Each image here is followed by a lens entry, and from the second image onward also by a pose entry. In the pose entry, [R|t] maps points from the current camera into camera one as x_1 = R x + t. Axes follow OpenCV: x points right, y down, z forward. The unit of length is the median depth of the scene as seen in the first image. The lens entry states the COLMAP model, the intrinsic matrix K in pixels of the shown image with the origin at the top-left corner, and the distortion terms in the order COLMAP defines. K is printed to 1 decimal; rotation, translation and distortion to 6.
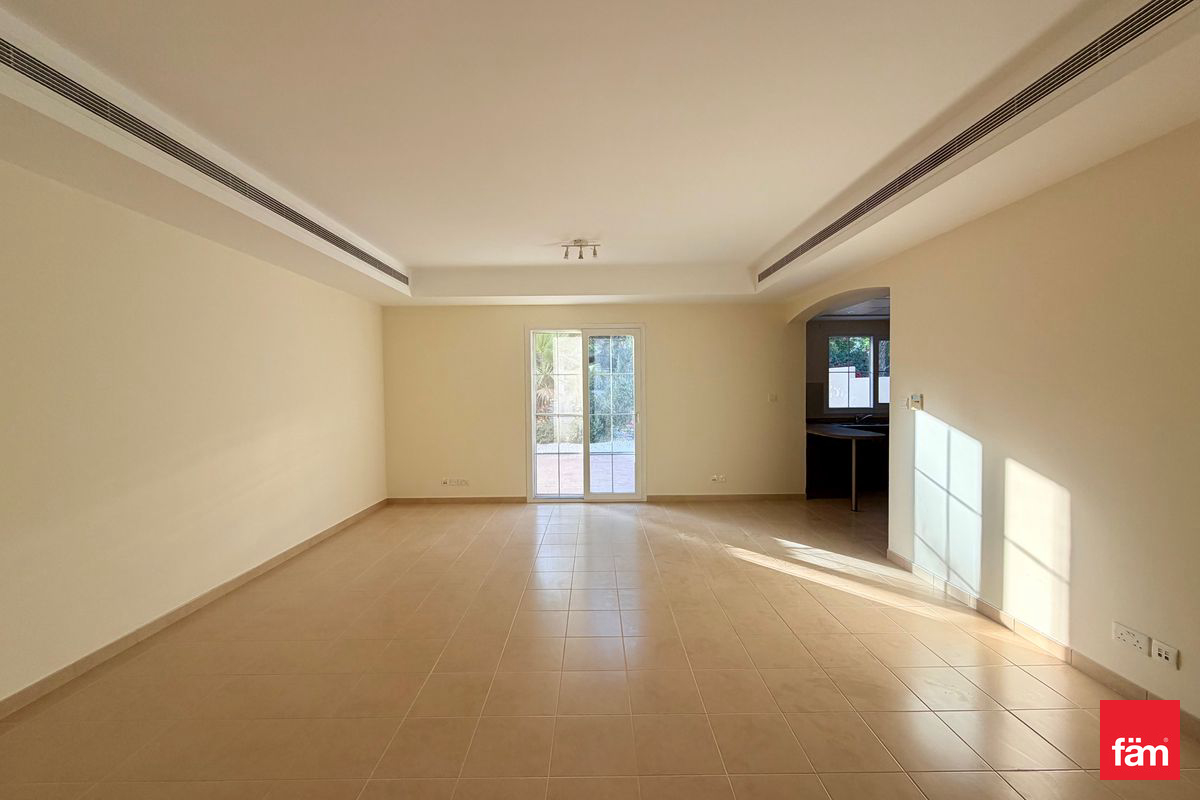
lens RADIAL K [[479.6, 0, 596.3], [0, 479.6, 403.8], [0, 0, 1]] dist [-0.000223, 0.000501]
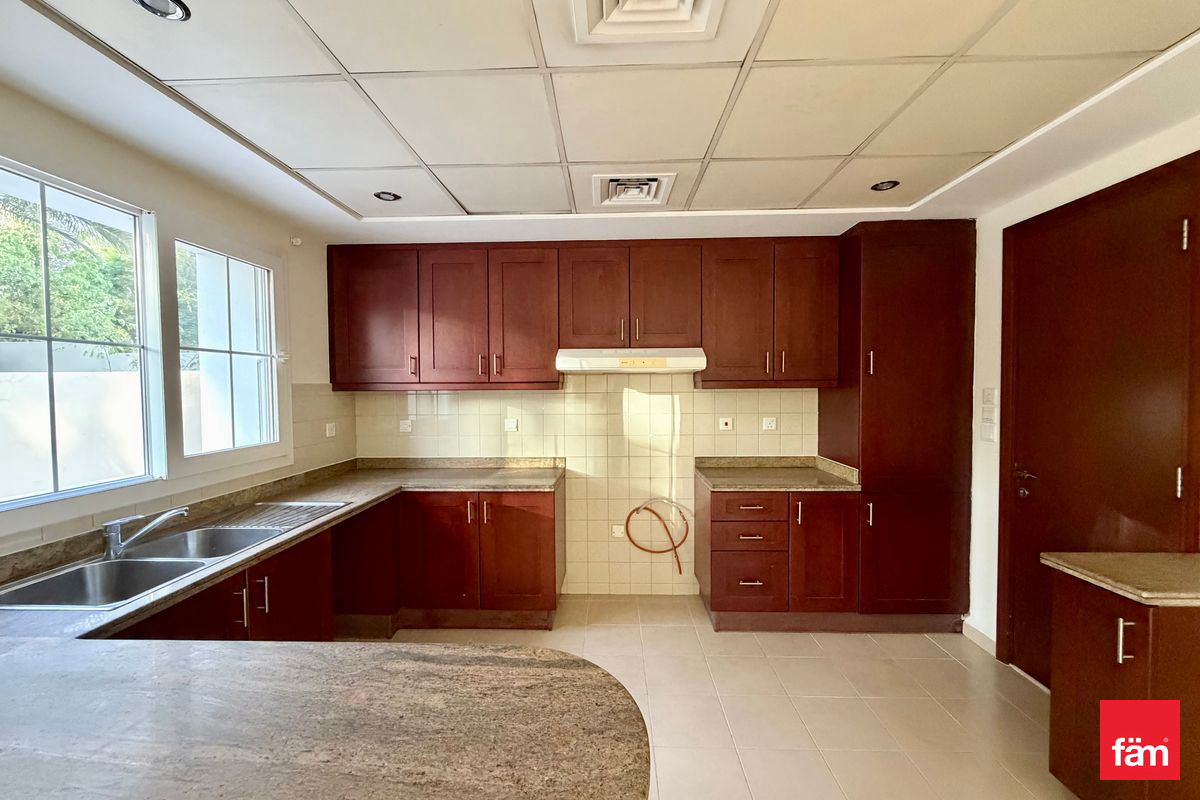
lens RADIAL K [[479.6, 0, 594.8], [0, 479.6, 404.0], [0, 0, 1]] dist [-0.000223, 0.000501]
pose [[0.036591, -0.026393, 0.998982, 0.414938], [0.040686, 0.998862, 0.024900, -0.040154], [-0.998502, 0.039734, 0.037623, 0.978670]]
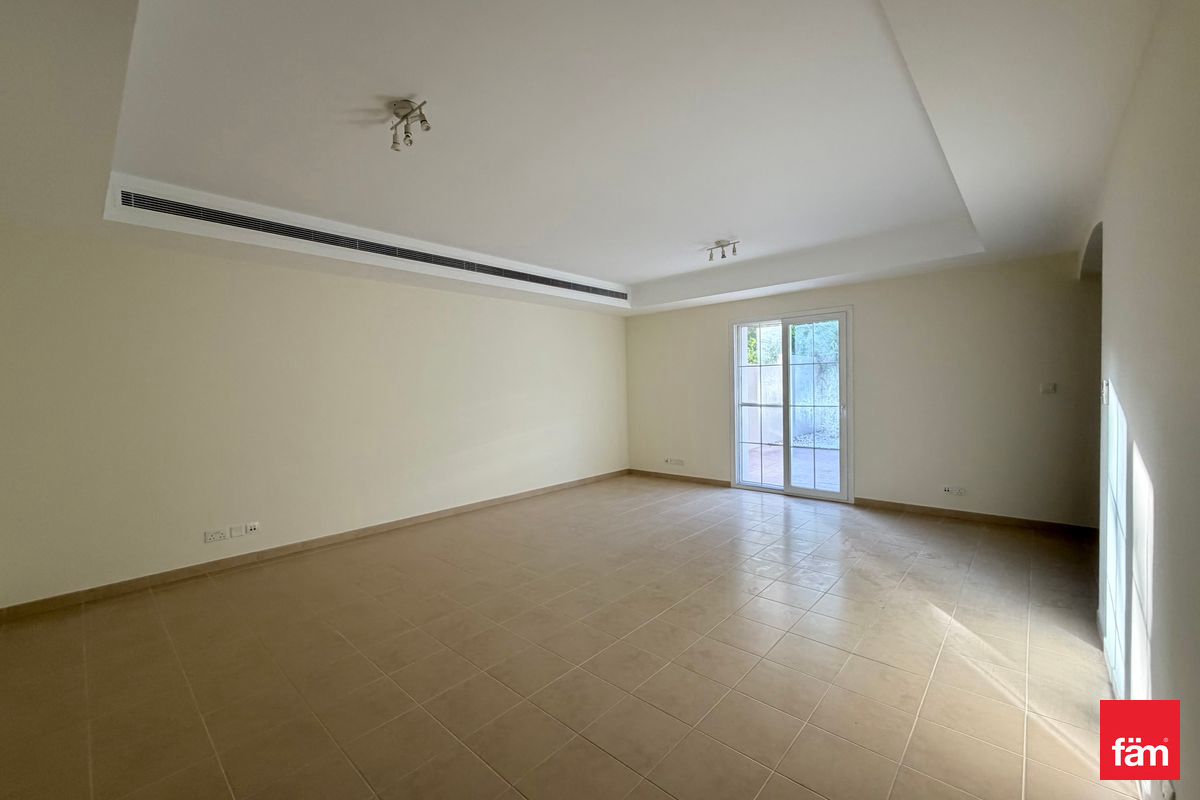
lens RADIAL K [[479.6, 0, 595.6], [0, 479.6, 401.1], [0, 0, 1]] dist [-0.000223, 0.000501]
pose [[0.733881, 0.014131, -0.679131, 0.406394], [-0.007757, 0.999893, 0.012422, 0.004331], [0.679234, -0.003849, 0.733912, 0.016454]]
